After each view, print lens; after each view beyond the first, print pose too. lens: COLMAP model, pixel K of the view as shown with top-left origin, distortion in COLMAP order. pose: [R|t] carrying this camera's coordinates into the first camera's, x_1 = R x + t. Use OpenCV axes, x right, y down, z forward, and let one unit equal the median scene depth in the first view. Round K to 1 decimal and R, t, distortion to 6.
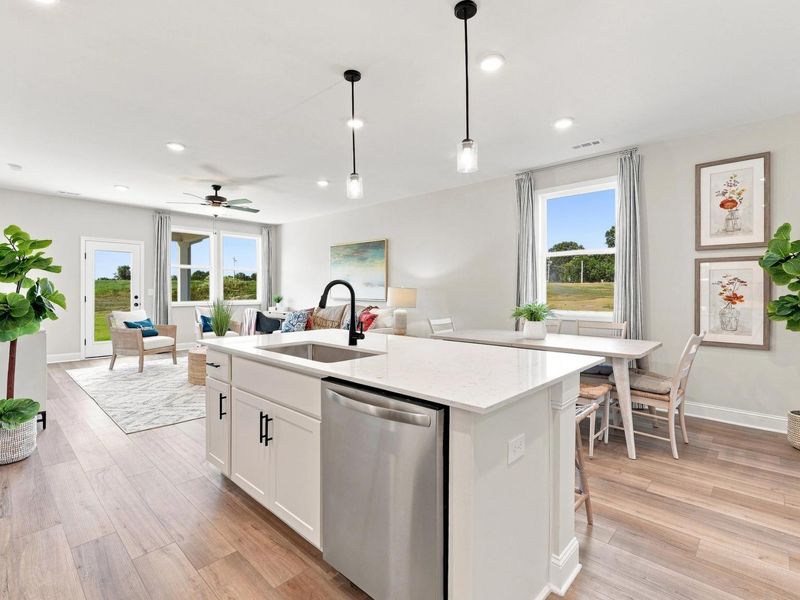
lens RADIAL K [[381.3, 0, 400.1], [0, 381.3, 290.9], [0, 0, 1]] dist [-0.003969, 0.000653]
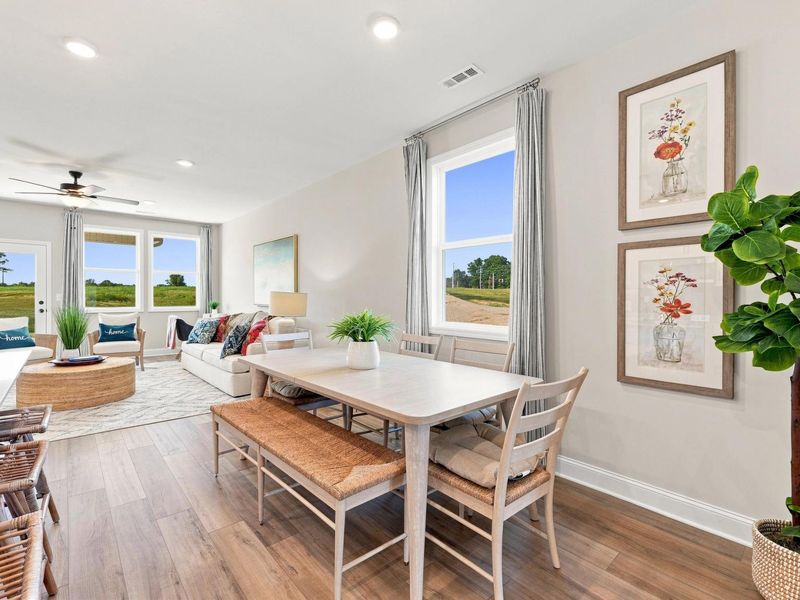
lens RADIAL K [[381.3, 0, 398.4], [0, 381.3, 295.3], [0, 0, 1]] dist [-0.003969, 0.000653]
pose [[0.994567, 0.000601, -0.104097, 0.337202], [-0.001081, 0.999989, -0.004550, 0.001996], [0.104093, 0.004638, 0.994557, 0.241953]]
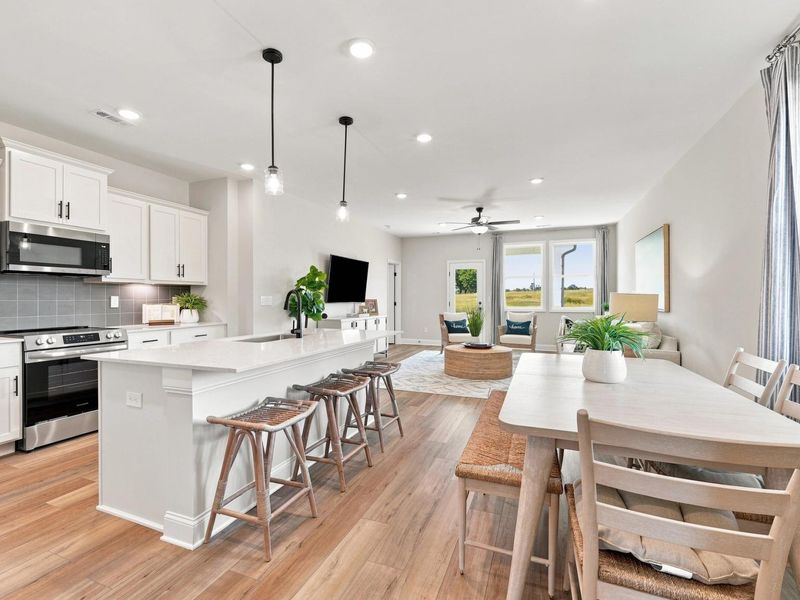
lens RADIAL K [[381.3, 0, 392.1], [0, 381.3, 298.6], [0, 0, 1]] dist [-0.003969, 0.000653]
pose [[0.356309, -0.001041, -0.934368, 0.537472], [-0.000174, 0.999999, -0.001181, 0.002869], [0.934368, 0.000583, 0.356308, 0.349097]]
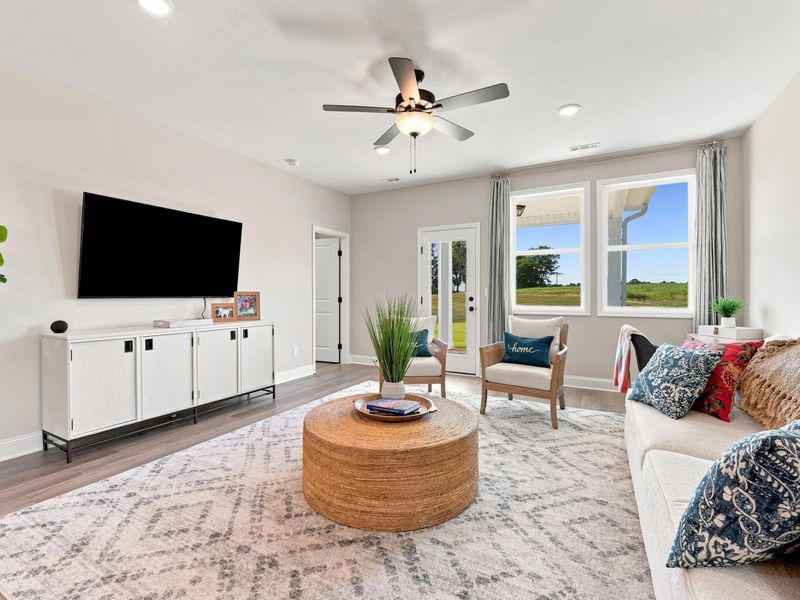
lens RADIAL K [[381.3, 0, 390.7], [0, 381.3, 294.2], [0, 0, 1]] dist [-0.003969, 0.000653]
pose [[0.234941, -0.001989, -0.972008, -0.010965], [0.000195, 0.999998, -0.001999, 0.010898], [0.972010, 0.000280, 0.234941, 0.894591]]
